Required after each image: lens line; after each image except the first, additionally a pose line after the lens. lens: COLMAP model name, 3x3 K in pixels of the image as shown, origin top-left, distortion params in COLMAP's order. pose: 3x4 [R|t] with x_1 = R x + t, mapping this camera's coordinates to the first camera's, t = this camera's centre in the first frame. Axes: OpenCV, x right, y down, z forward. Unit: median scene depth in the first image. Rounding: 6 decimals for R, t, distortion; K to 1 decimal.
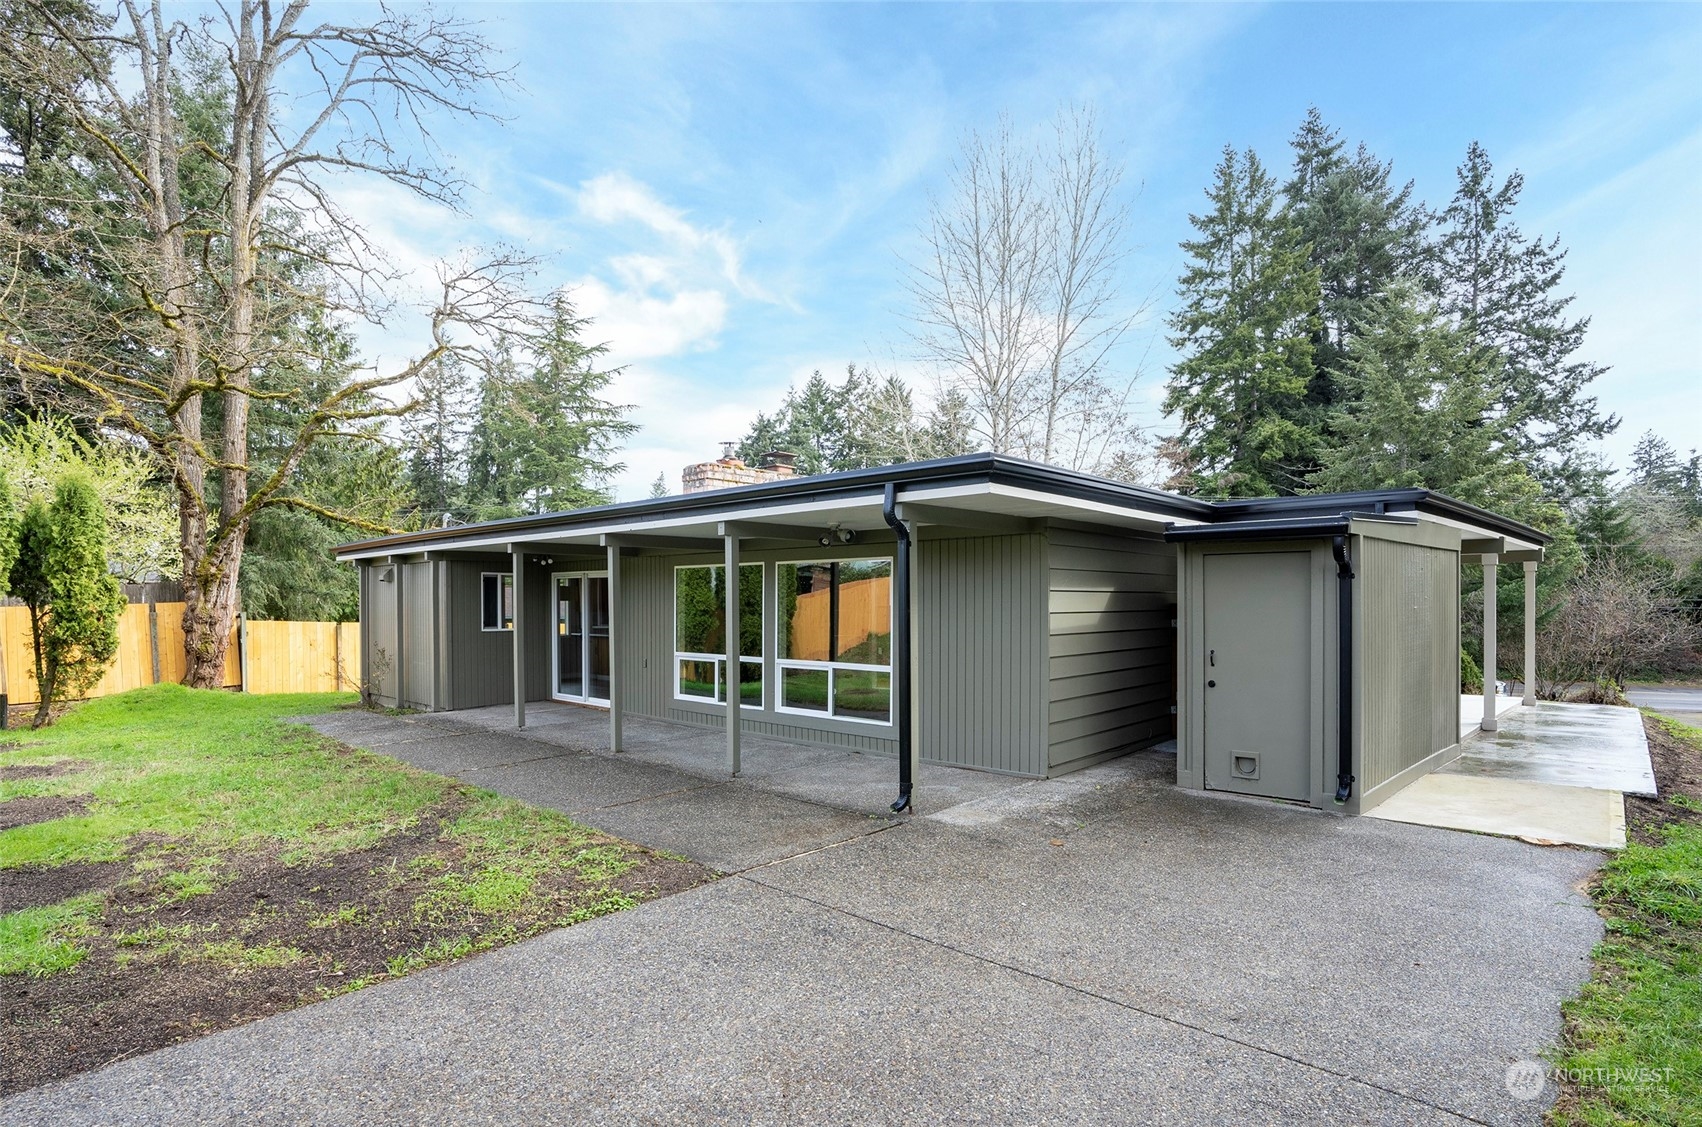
lens RADIAL K [[822.3, 0, 940.1], [0, 822.3, 562.6], [0, 0, 1]] dist [-0.084955, 0.065868]
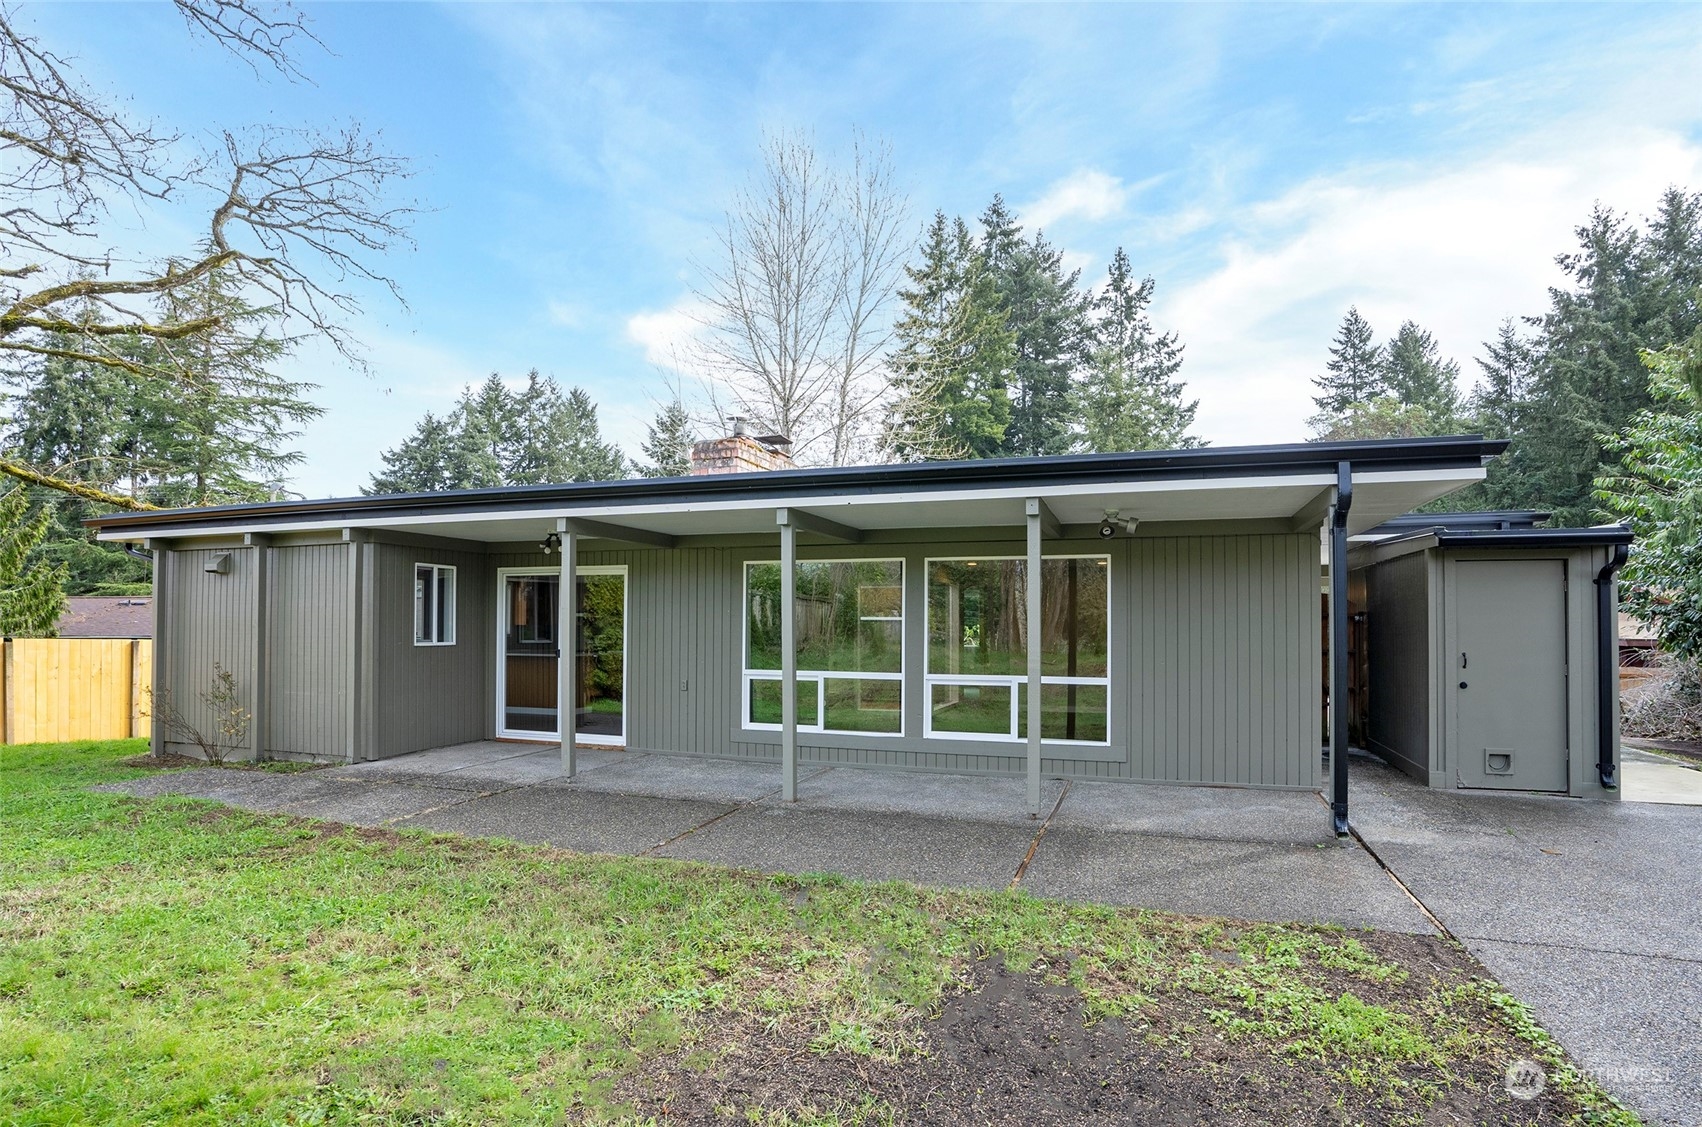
lens RADIAL K [[792.1, 0, 851.1], [0, 792.1, 567.2], [0, 0, 1]] dist [-0.061622, 0.025529]
pose [[0.934220, 0.032978, 0.355170, -0.119333], [-0.021983, 0.999147, -0.034949, 0.008175], [-0.356019, 0.024842, 0.934148, 0.057894]]
